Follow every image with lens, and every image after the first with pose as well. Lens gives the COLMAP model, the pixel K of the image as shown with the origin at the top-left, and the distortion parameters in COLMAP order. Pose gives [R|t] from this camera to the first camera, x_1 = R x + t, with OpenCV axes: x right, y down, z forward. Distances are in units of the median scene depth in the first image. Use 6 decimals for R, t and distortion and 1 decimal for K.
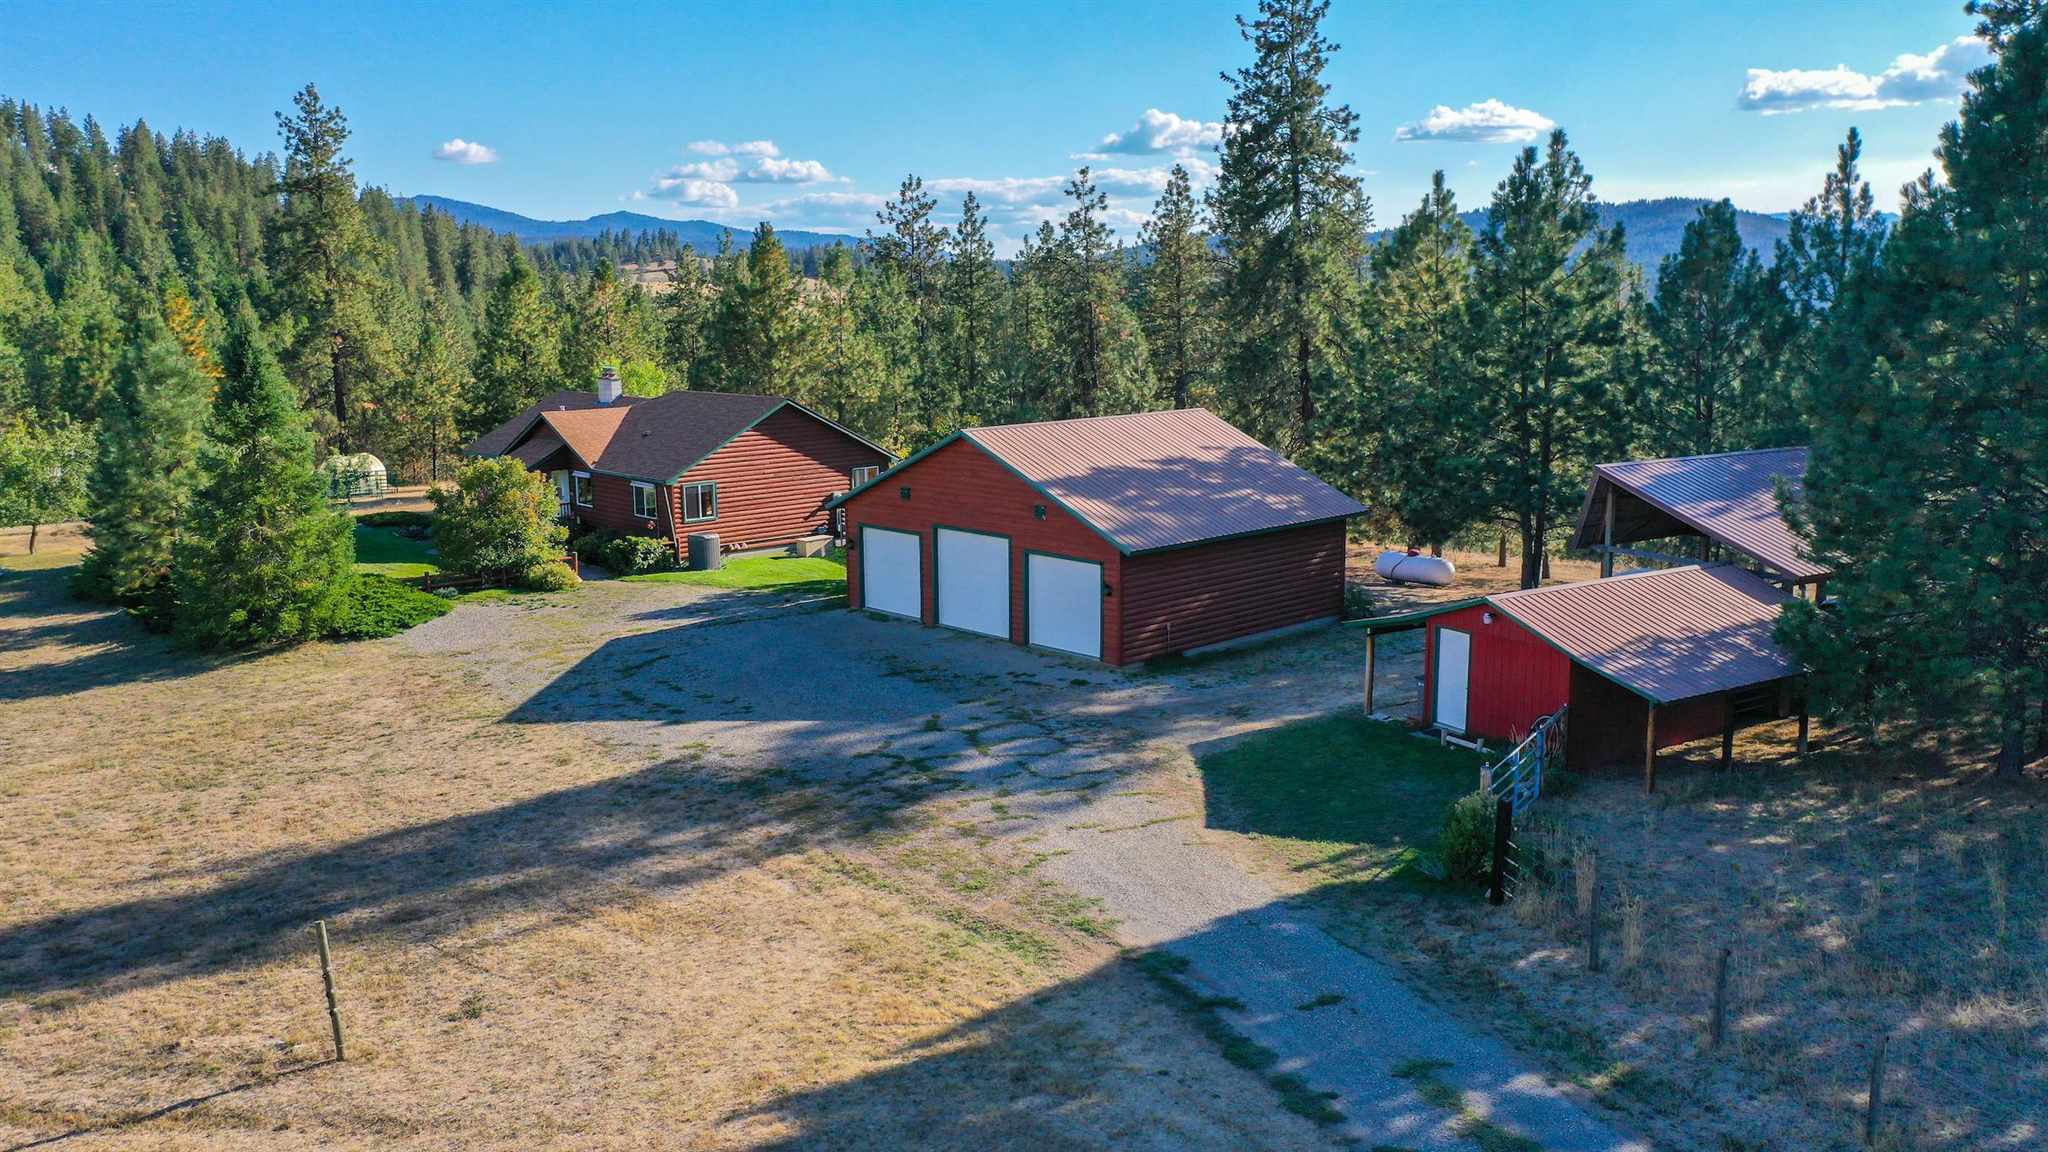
lens RADIAL K [[1620.5, 0, 1025.8], [0, 1620.5, 574.2], [0, 0, 1]] dist [-0.001598, 0.003797]
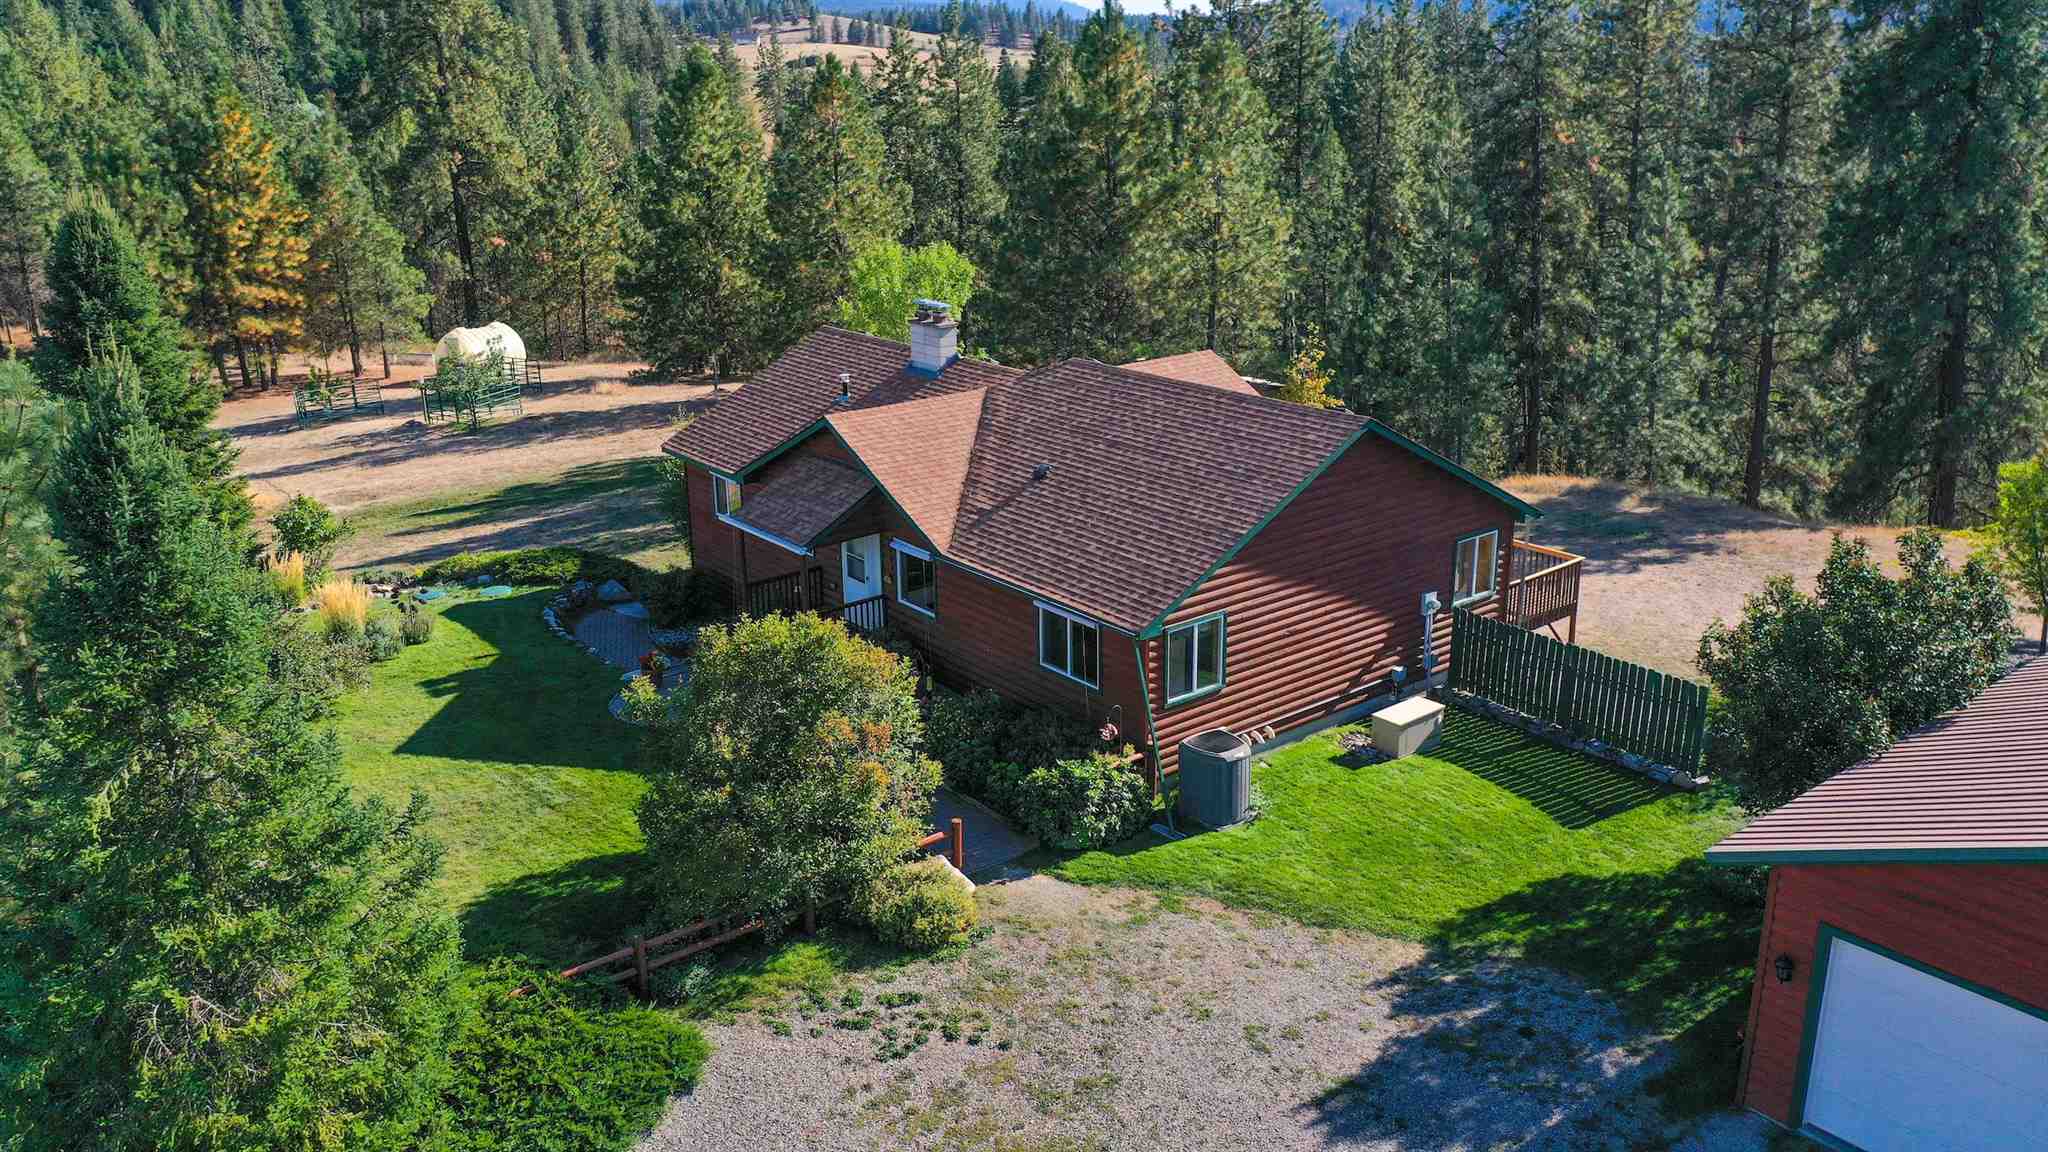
lens RADIAL K [[1620.5, 0, 1022.6], [0, 1620.5, 578.5], [0, 0, 1]] dist [-0.001598, 0.003797]
pose [[0.996654, 0.020034, -0.079248, -0.095619], [-0.008495, 0.989636, 0.143344, -0.059440], [0.081299, -0.142191, 0.986495, 0.243280]]
